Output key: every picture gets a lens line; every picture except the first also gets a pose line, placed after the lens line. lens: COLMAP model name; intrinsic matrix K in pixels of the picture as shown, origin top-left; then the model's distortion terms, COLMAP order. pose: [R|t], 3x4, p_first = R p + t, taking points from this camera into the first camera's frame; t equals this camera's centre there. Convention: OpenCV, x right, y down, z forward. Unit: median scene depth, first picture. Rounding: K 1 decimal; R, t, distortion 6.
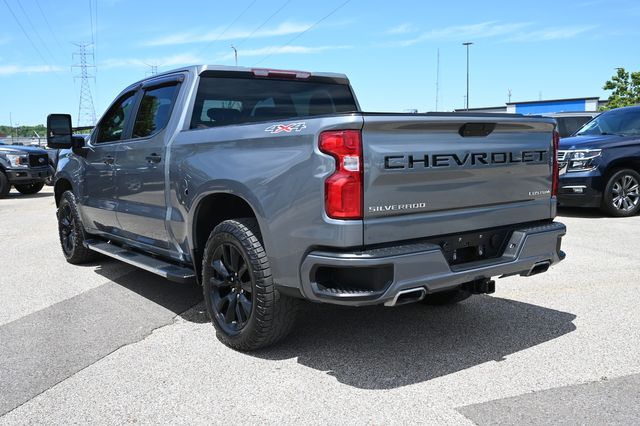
lens RADIAL K [[624.5, 0, 310.9], [0, 624.5, 214.9], [0, 0, 1]] dist [0.005165, 0.008810]
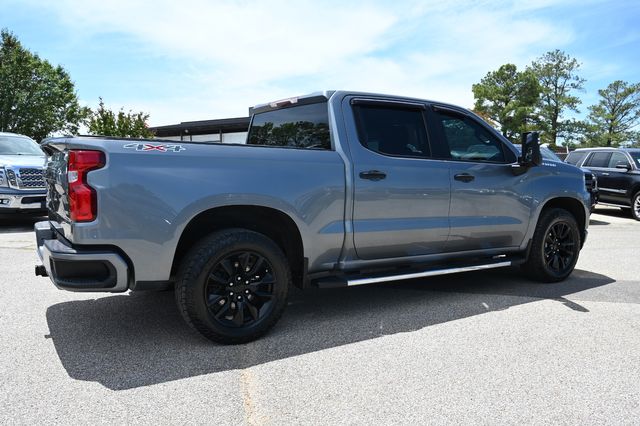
lens RADIAL K [[513.5, 0, 320.0], [0, 513.5, 213.0], [0, 0, 1]] dist [-0.000567, -0.000898]
pose [[-0.071081, 0.108140, -0.991591, 1.224455], [-0.123033, 0.985564, 0.116302, -0.190829], [0.989854, 0.130266, -0.056750, 1.528542]]
